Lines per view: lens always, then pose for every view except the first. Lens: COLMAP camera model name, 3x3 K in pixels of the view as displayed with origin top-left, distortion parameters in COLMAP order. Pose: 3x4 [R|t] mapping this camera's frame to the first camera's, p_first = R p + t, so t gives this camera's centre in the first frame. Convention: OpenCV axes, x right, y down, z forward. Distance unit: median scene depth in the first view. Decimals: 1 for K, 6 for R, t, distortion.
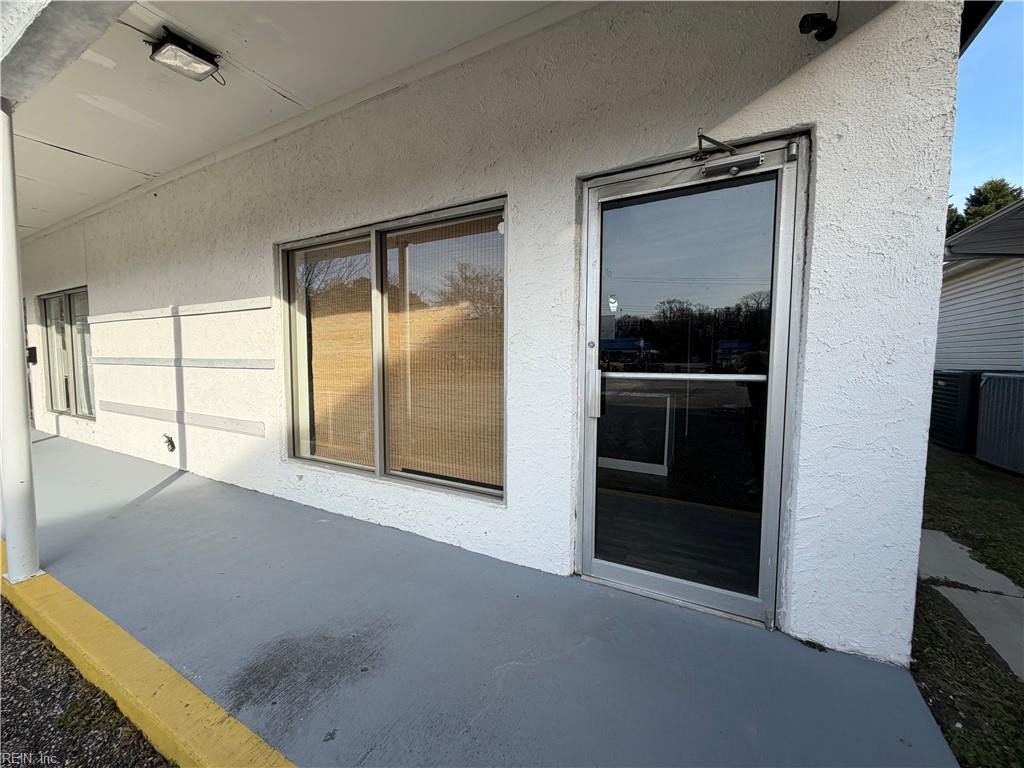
lens RADIAL K [[406.1, 0, 513.6], [0, 406.1, 388.1], [0, 0, 1]] dist [-0.003283, 0.000272]
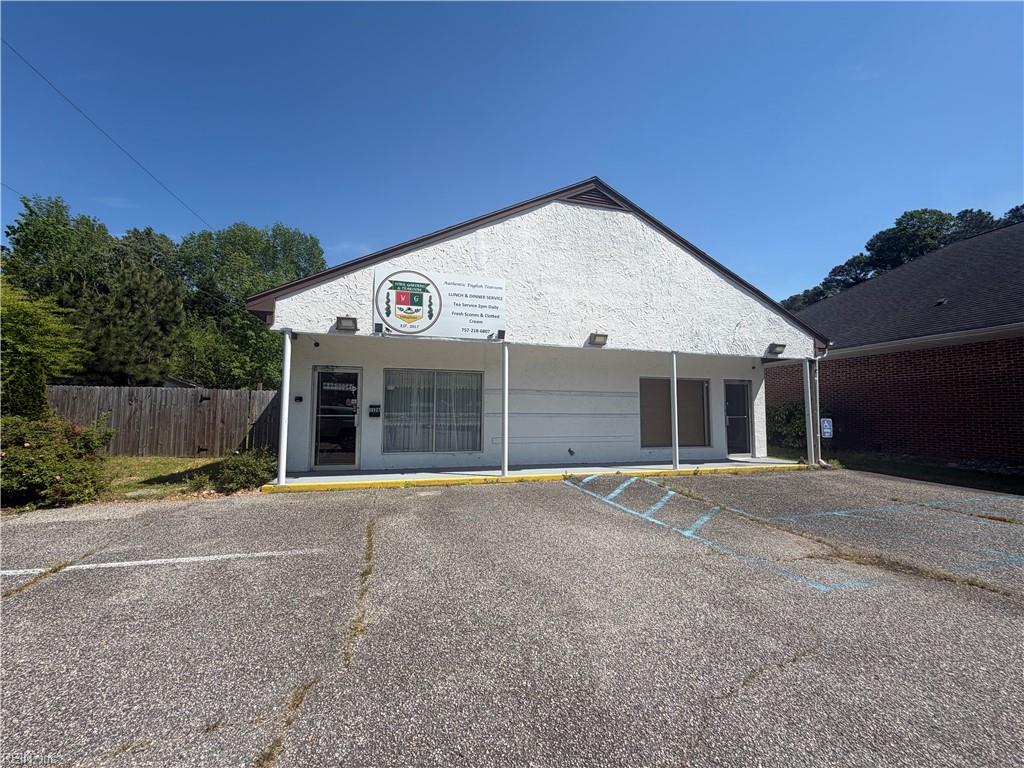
lens RADIAL K [[406.1, 0, 510.6], [0, 406.1, 387.2], [0, 0, 1]] dist [-0.003283, 0.000272]
pose [[0.716905, 0.048449, 0.695485, -2.667828], [0.050816, 0.991298, -0.121437, 0.037046], [-0.695316, 0.122401, 0.708204, -0.377686]]
